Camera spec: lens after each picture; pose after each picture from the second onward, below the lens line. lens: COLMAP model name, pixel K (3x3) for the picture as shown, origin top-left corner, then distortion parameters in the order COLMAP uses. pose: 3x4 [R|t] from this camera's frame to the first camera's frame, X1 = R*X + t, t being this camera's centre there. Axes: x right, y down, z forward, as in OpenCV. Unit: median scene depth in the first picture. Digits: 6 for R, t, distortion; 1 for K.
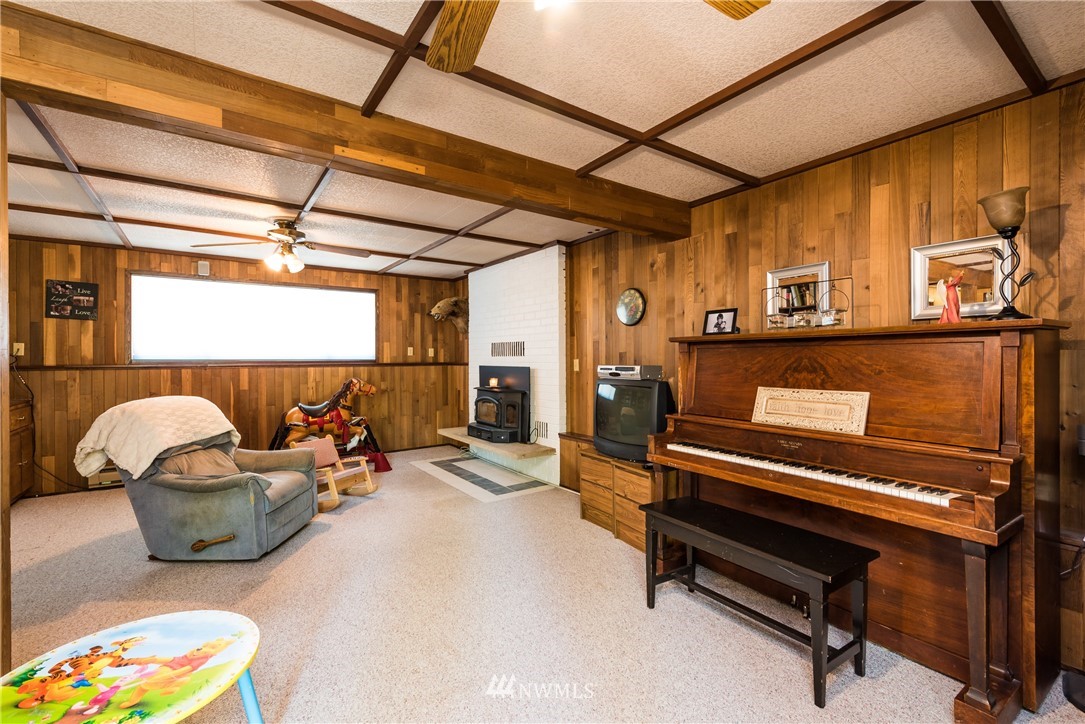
lens RADIAL K [[470.0, 0, 541.8], [0, 470.0, 357.0], [0, 0, 1]] dist [0.001288, 0.000039]
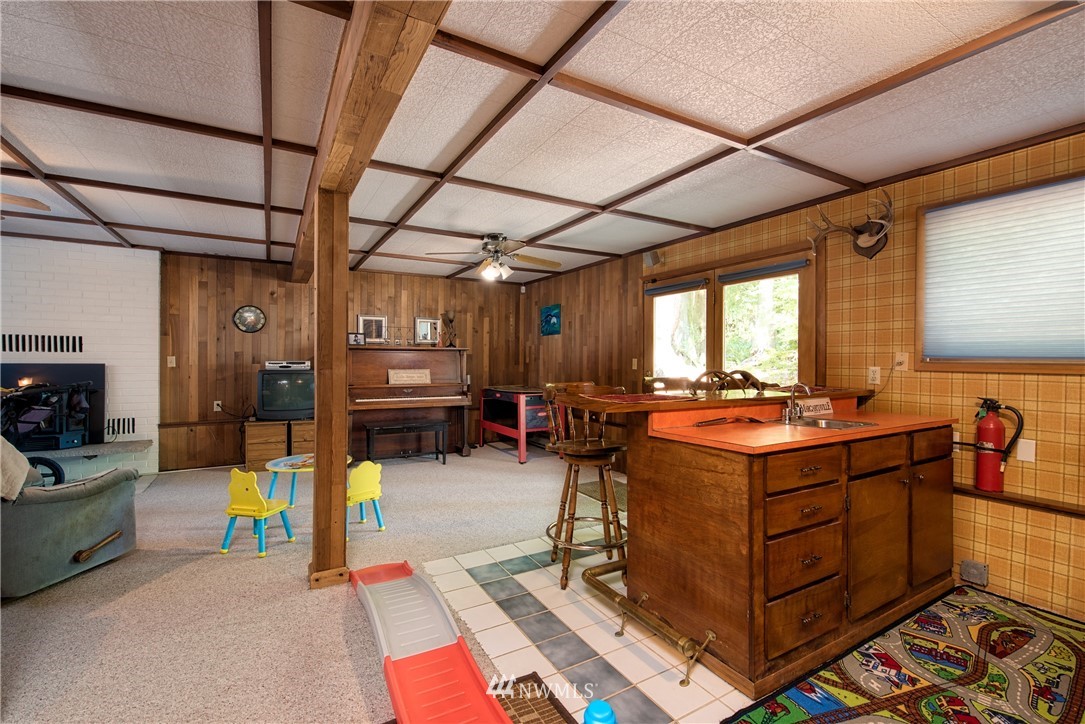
lens RADIAL K [[470.0, 0, 541.0], [0, 470.0, 360.3], [0, 0, 1]] dist [0.001288, 0.000039]
pose [[0.085464, -0.000110, 0.996341, -1.166677], [-0.011144, 0.999937, 0.001067, 0.004119], [-0.996279, -0.011194, 0.085457, 0.026343]]
